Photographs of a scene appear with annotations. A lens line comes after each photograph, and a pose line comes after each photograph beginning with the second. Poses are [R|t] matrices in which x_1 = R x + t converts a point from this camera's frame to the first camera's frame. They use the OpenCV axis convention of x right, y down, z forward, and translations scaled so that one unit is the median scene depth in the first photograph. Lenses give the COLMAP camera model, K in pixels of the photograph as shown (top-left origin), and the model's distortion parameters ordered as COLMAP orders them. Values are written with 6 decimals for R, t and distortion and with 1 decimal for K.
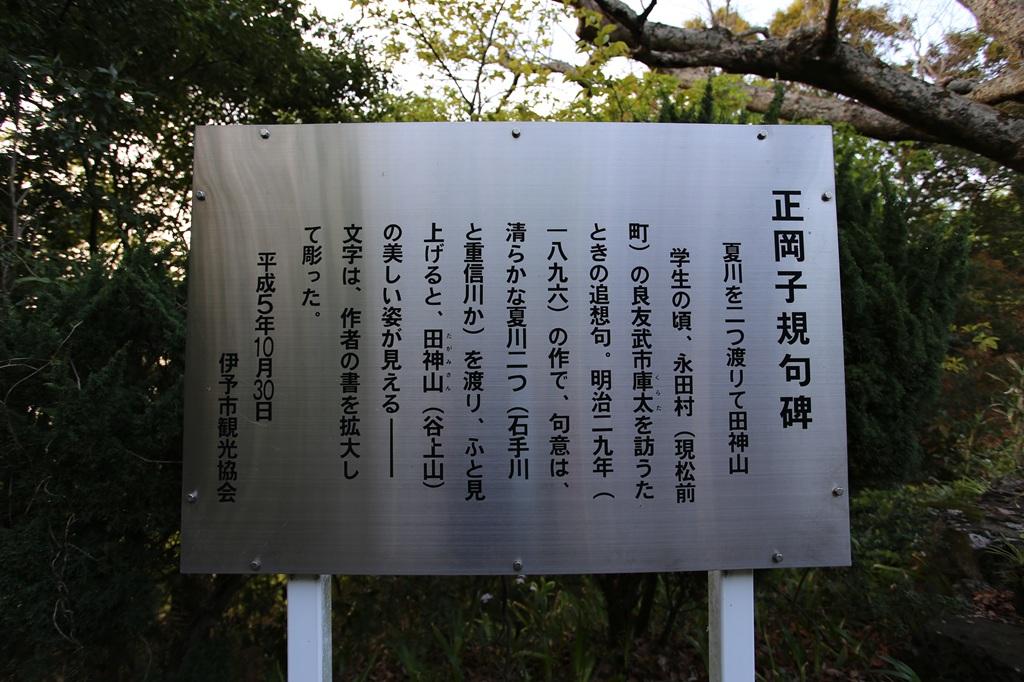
lens RADIAL K [[505.3, 0, 512.4], [0, 505.3, 343.7], [0, 0, 1]] dist [-0.004986, 0.000026]
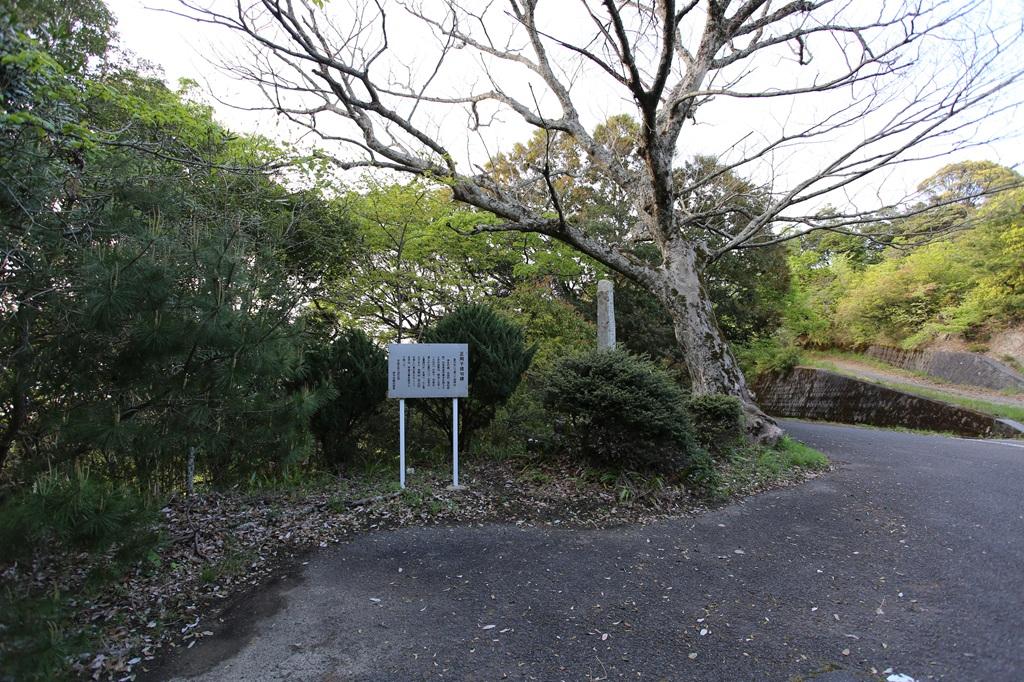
lens RADIAL K [[505.3, 0, 510.4], [0, 505.3, 341.8], [0, 0, 1]] dist [-0.004986, 0.000026]
pose [[0.976312, 0.018274, 0.215593, -0.481503], [-0.018793, 0.999823, 0.000357, -0.501888], [-0.215548, -0.004400, 0.976483, -7.443748]]
